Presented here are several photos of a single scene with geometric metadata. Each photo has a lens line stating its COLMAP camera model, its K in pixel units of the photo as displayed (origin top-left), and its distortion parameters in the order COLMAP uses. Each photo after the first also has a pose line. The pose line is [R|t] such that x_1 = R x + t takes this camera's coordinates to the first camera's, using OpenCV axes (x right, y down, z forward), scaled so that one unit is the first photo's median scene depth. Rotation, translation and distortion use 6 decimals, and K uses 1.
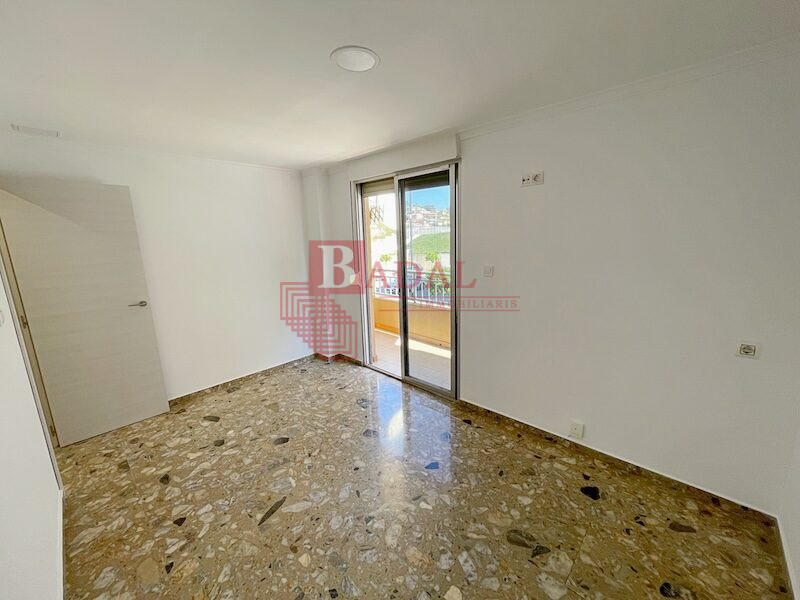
lens RADIAL K [[321.0, 0, 397.9], [0, 321.0, 298.0], [0, 0, 1]] dist [-0.002459, -0.000549]
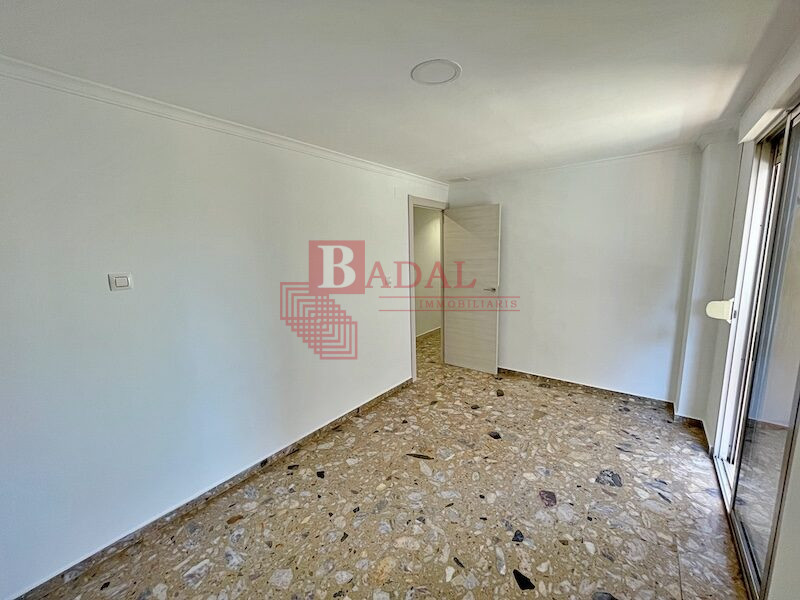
lens RADIAL K [[321.0, 0, 403.0], [0, 321.0, 299.9], [0, 0, 1]] dist [-0.002459, -0.000549]
pose [[0.106907, 0.181270, -0.977605, 0.666527], [-0.165053, 0.972833, 0.162335, -0.130365], [0.980474, 0.144001, 0.133922, 0.599430]]
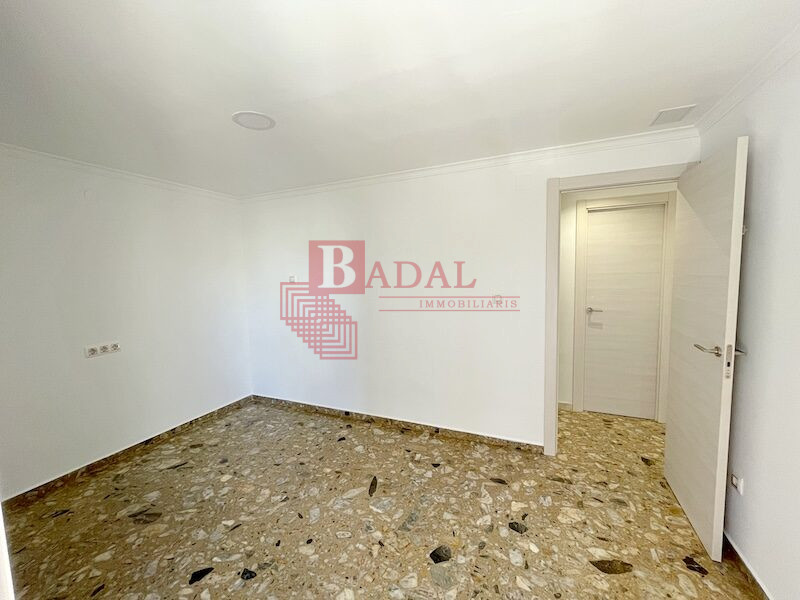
lens RADIAL K [[321.0, 0, 399.7], [0, 321.0, 302.7], [0, 0, 1]] dist [-0.002459, -0.000549]
pose [[-0.938428, 0.084961, -0.334865, -0.128851], [-0.012402, 0.960378, 0.278423, -0.281553], [0.345252, 0.265433, -0.900192, 1.713042]]
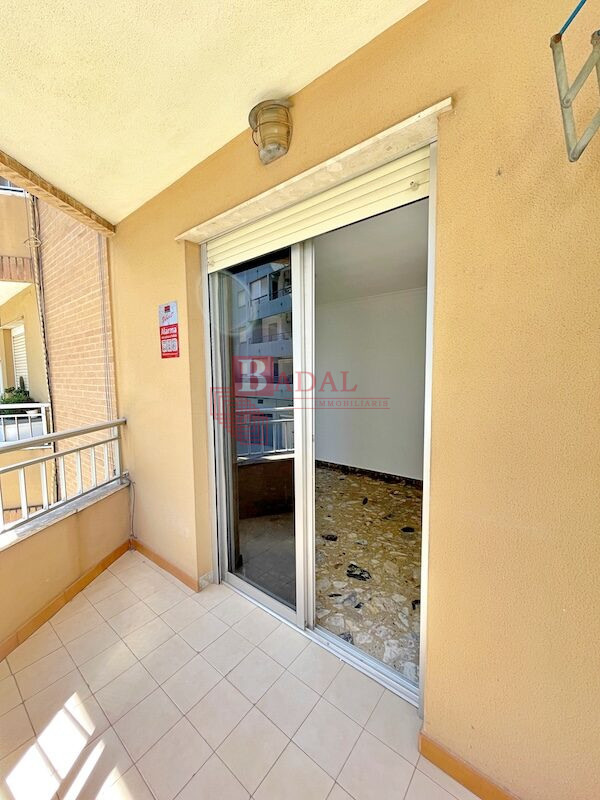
lens RADIAL K [[321.0, 0, 299.1], [0, 321.0, 397.8], [0, 0, 1]] dist [-0.002459, -0.000549]
pose [[-0.995341, 0.047590, -0.083860, 0.098877], [0.023651, 0.963642, 0.266150, -0.359047], [0.093477, 0.262926, -0.960277, 2.294952]]
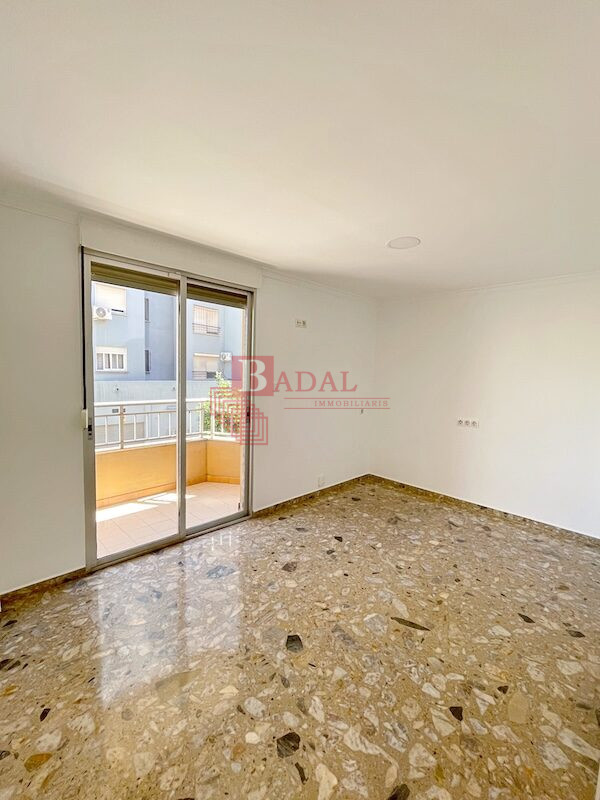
lens RADIAL K [[347.4, 0, 302.0], [0, 347.4, 392.7], [0, 0, 1]] dist [-0.000101, -0.000914]
pose [[0.024908, -0.037082, 0.999002, -1.281948], [0.155805, 0.987244, 0.032761, -0.110049], [-0.987474, 0.154833, 0.030368, 1.057798]]
